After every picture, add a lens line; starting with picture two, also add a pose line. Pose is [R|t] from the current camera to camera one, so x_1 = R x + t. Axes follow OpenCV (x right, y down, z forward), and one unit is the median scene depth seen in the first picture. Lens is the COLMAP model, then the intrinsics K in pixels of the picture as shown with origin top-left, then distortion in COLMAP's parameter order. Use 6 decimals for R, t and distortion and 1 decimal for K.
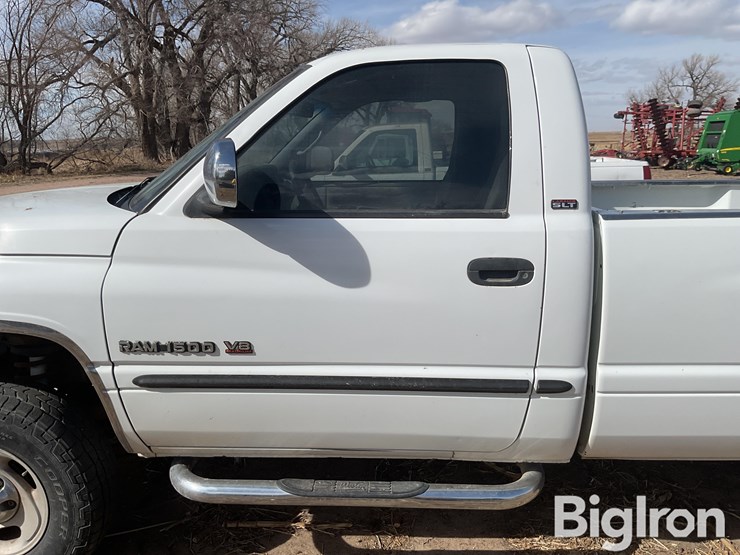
lens RADIAL K [[611.7, 0, 368.9], [0, 611.7, 277.9], [0, 0, 1]] dist [0.075331, -0.148198]
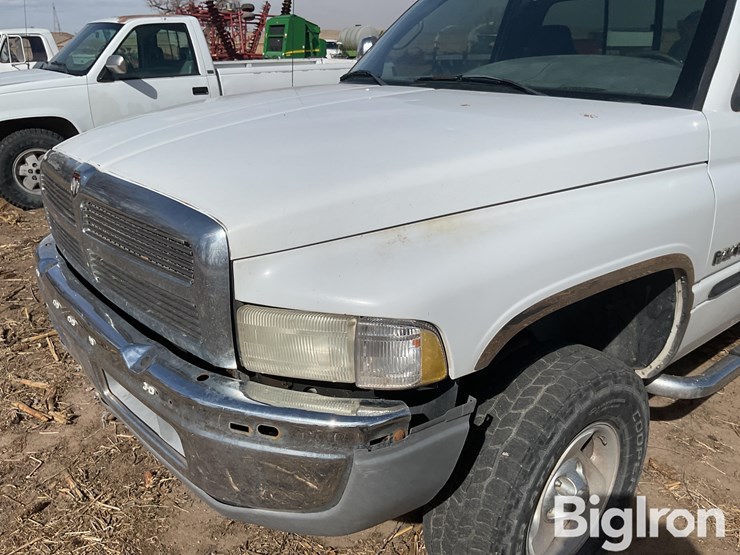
lens RADIAL K [[611.7, 0, 368.9], [0, 611.7, 277.9], [0, 0, 1]] dist [0.075331, -0.148198]
pose [[0.749958, -0.228129, 0.620902, -0.092585], [0.137442, 0.971904, 0.191083, -0.007267], [-0.647049, -0.057967, 0.760242, 0.042811]]
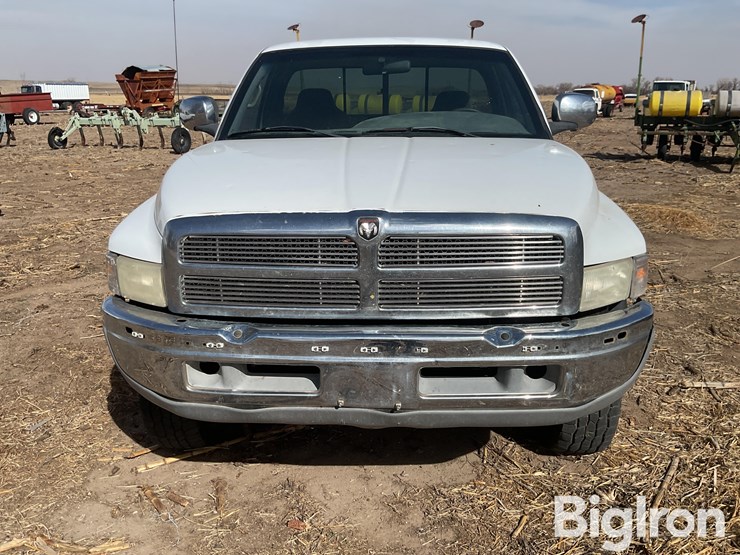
lens RADIAL K [[611.7, 0, 368.9], [0, 611.7, 277.9], [0, 0, 1]] dist [0.075331, -0.148198]
pose [[0.007045, -0.273347, 0.961890, -0.138663], [0.213903, 0.940061, 0.265578, -0.020528], [-0.976830, 0.203880, 0.065092, 0.099732]]
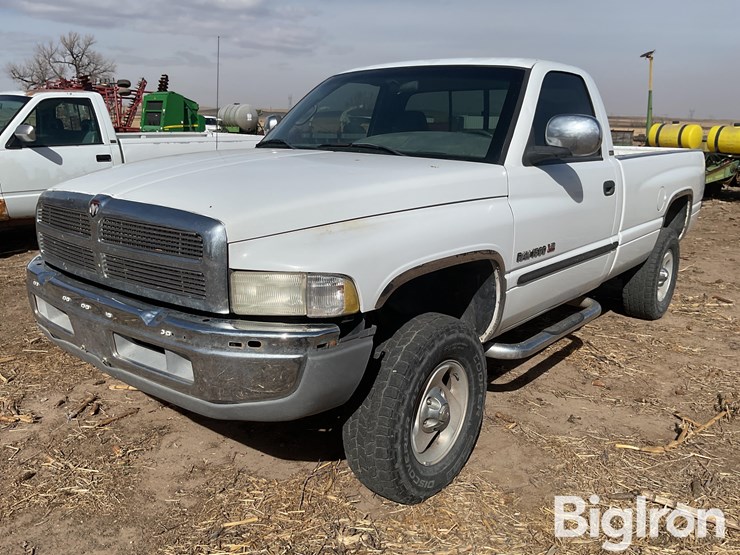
lens RADIAL K [[611.7, 0, 368.9], [0, 611.7, 277.9], [0, 0, 1]] dist [0.075331, -0.148198]
pose [[0.607181, -0.170764, 0.775996, -0.118012], [0.143142, 0.984162, 0.104570, -0.002835], [-0.781563, 0.047584, 0.622008, 0.025534]]
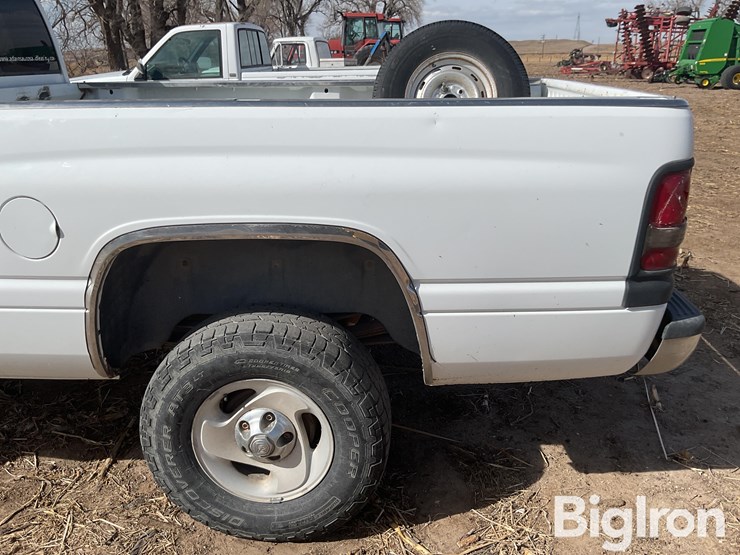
lens RADIAL K [[615.3, 0, 370.0], [0, 615.3, 277.5], [0, 0, 1]] dist [0.056239, -0.120331]
pose [[0.999772, 0.009743, -0.018984, 0.086149], [-0.007177, 0.991377, 0.130847, 0.001136], [0.020096, -0.130681, 0.991221, 0.007355]]
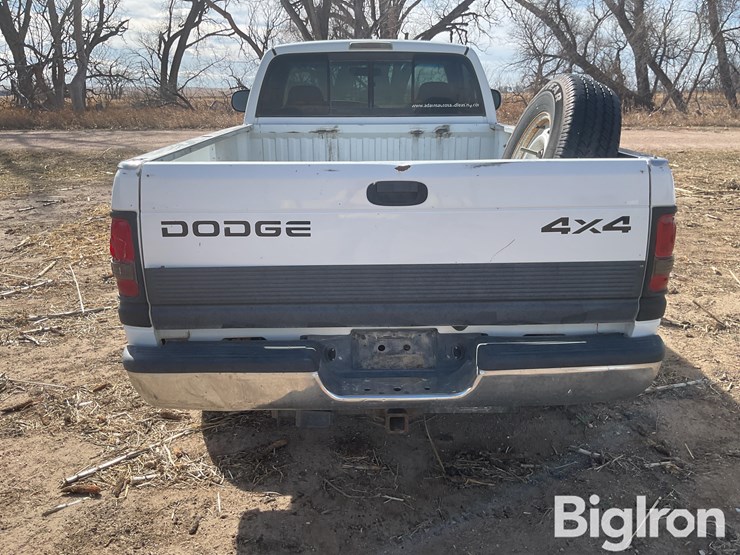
lens RADIAL K [[607.1, 0, 370.0], [0, 607.1, 277.5], [0, 0, 1]] dist [0.132162, -0.290716]
pose [[0.060865, 0.298024, -0.952616, 0.183314], [-0.203203, 0.938098, 0.280499, -0.020331], [0.977243, 0.176502, 0.117657, 0.085926]]
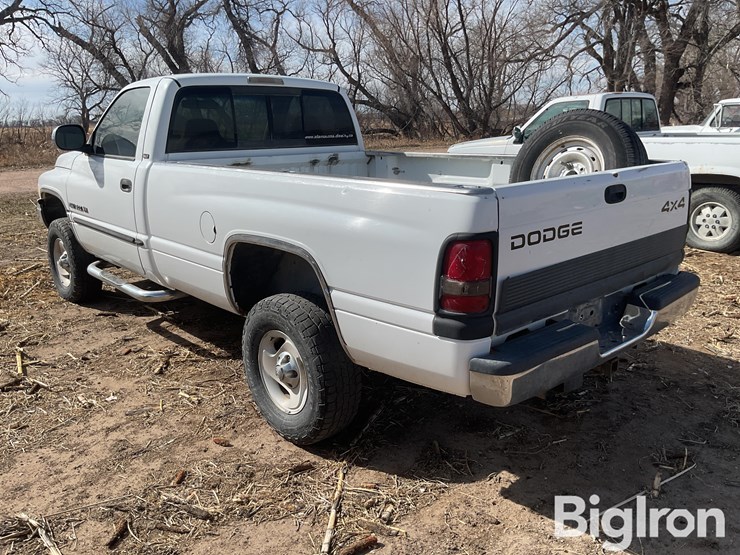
lens RADIAL K [[611.7, 0, 368.9], [0, 611.7, 277.9], [0, 0, 1]] dist [0.075331, -0.148198]
pose [[0.696044, 0.178367, -0.695492, 0.157634], [-0.141354, 0.983736, 0.110825, -0.003396], [0.703948, 0.021172, 0.709936, 0.003216]]
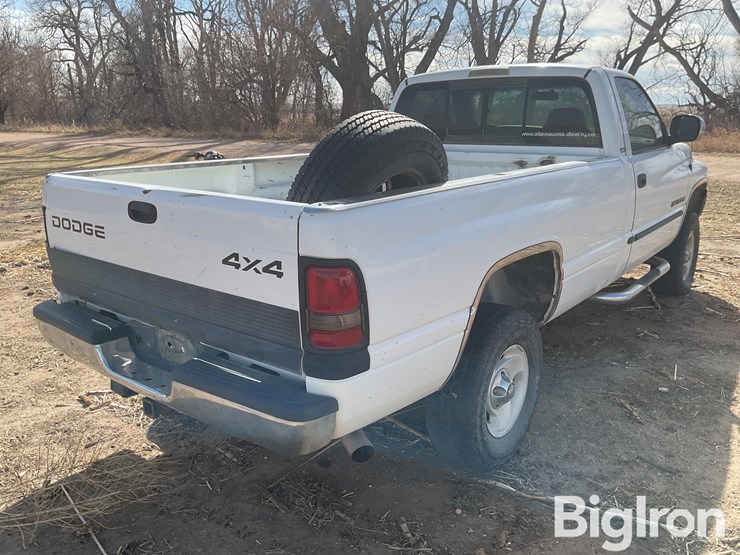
lens RADIAL K [[611.7, 0, 368.9], [0, 611.7, 277.9], [0, 0, 1]] dist [0.075331, -0.148198]
pose [[-0.598497, 0.221876, -0.769787, 0.162891], [-0.152851, 0.911605, 0.381592, -0.038333], [0.786408, 0.346044, -0.511679, 0.162961]]
